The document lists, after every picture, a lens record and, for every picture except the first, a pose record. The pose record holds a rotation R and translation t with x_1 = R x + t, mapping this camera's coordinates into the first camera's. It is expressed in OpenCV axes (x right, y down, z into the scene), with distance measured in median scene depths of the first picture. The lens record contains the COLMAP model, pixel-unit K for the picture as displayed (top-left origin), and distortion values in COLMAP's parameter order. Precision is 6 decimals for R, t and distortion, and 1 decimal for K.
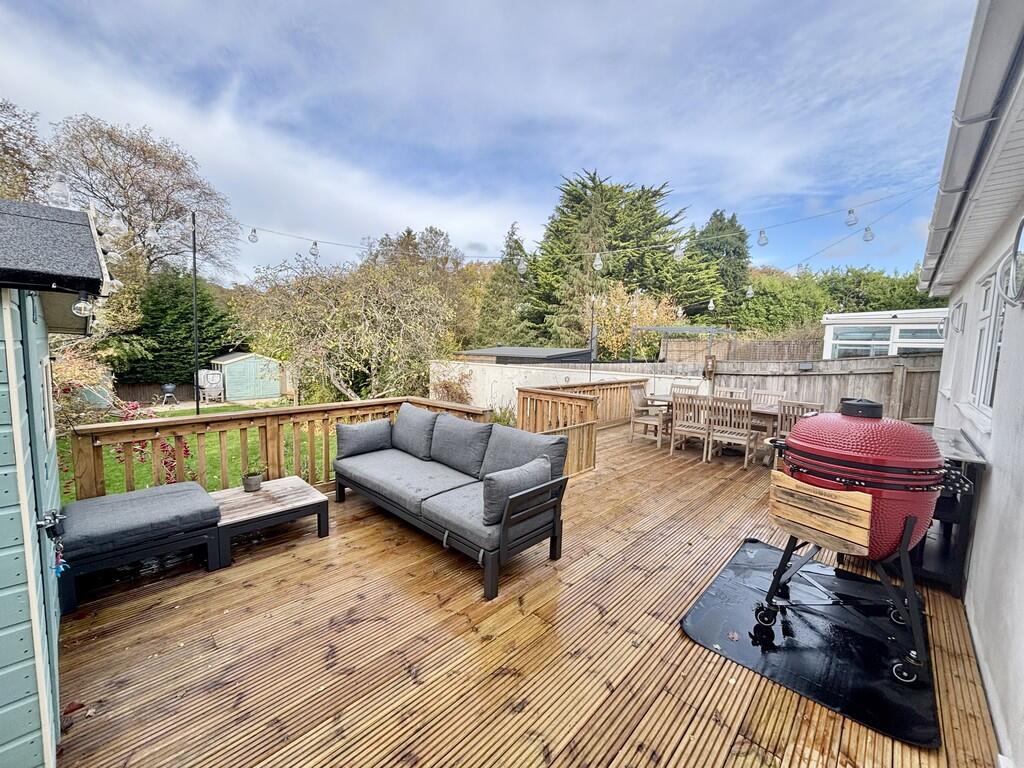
lens RADIAL K [[413.2, 0, 514.2], [0, 413.2, 387.0], [0, 0, 1]] dist [-0.007488, -0.000727]
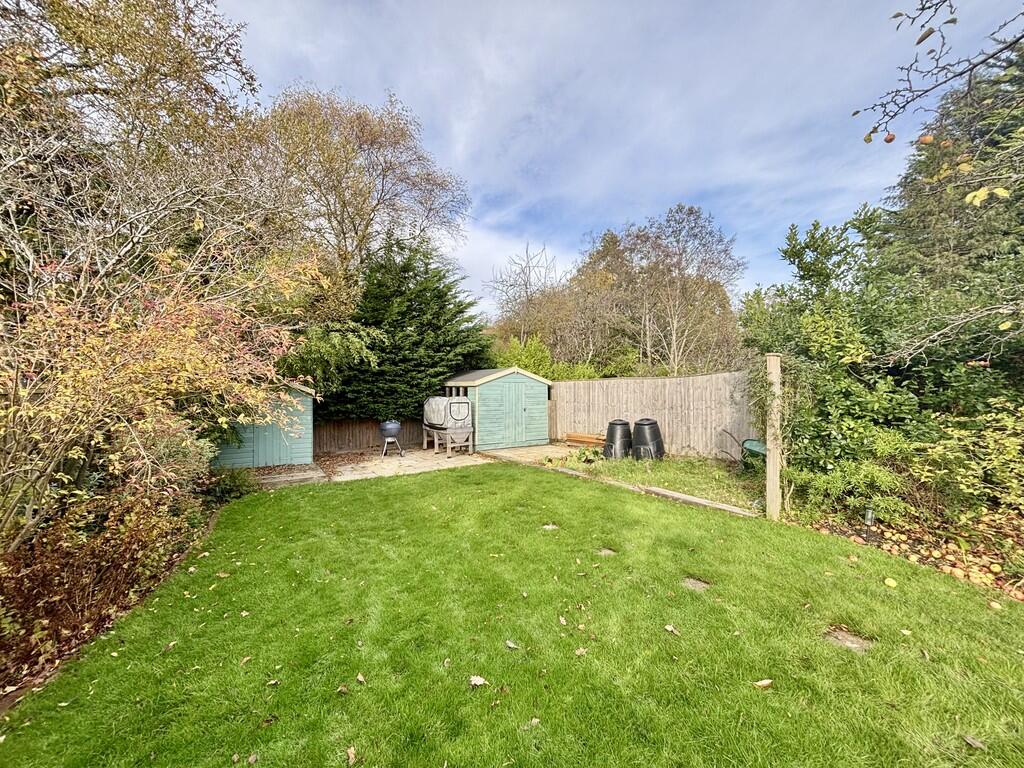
lens RADIAL K [[413.2, 0, 514.2], [0, 413.2, 387.0], [0, 0, 1]] dist [-0.007488, -0.000727]
pose [[0.942463, -0.030640, -0.332904, -0.446739], [-0.001148, 0.995489, -0.094874, 0.000106], [0.334309, 0.089798, 0.938176, 0.470502]]
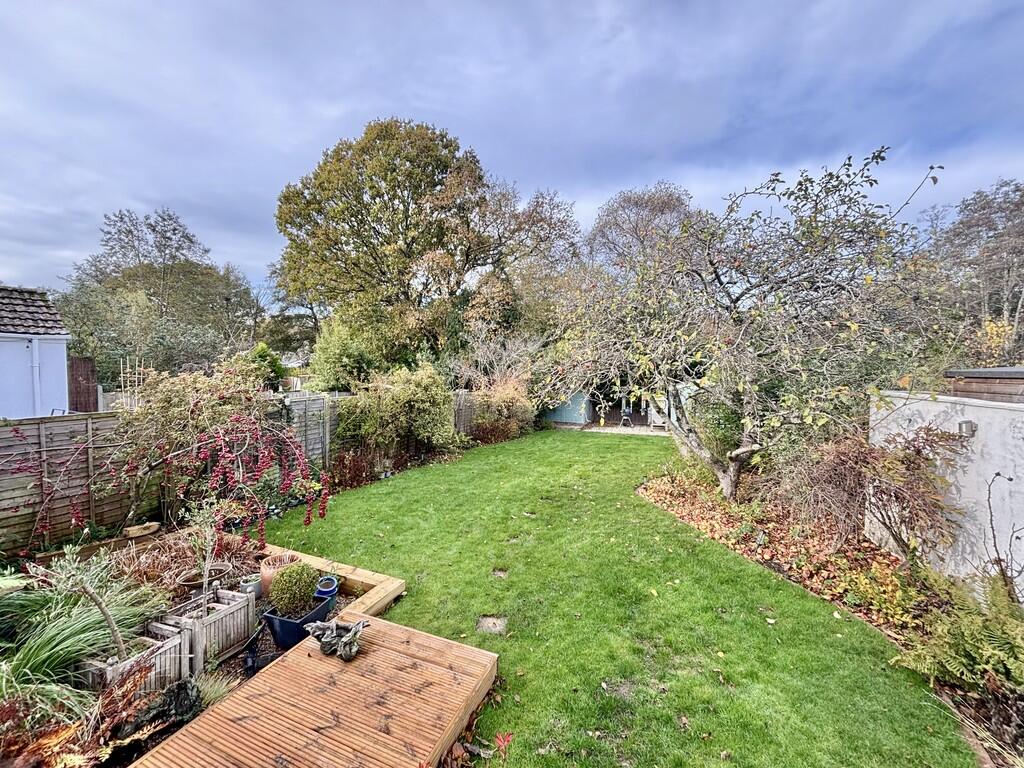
lens RADIAL K [[413.2, 0, 514.2], [0, 413.2, 387.0], [0, 0, 1]] dist [-0.007488, -0.000727]
pose [[0.352234, 0.019972, -0.935699, 0.049640], [-0.090468, 0.995817, -0.012800, -0.018379], [0.931529, 0.089159, 0.352568, 0.319812]]
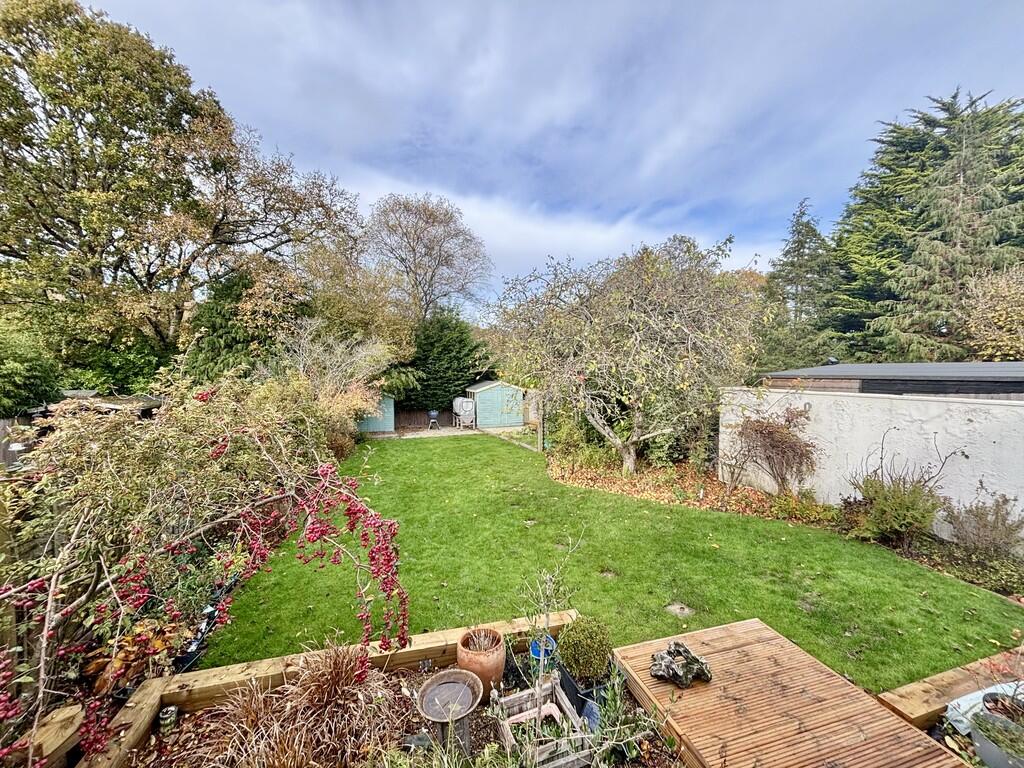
lens RADIAL K [[413.2, 0, 514.2], [0, 413.2, 387.0], [0, 0, 1]] dist [-0.007488, -0.000727]
pose [[0.862266, -0.009219, -0.506372, -0.095425], [-0.022576, 0.998141, -0.056614, -0.011947], [0.505952, 0.060249, 0.860455, 0.152292]]
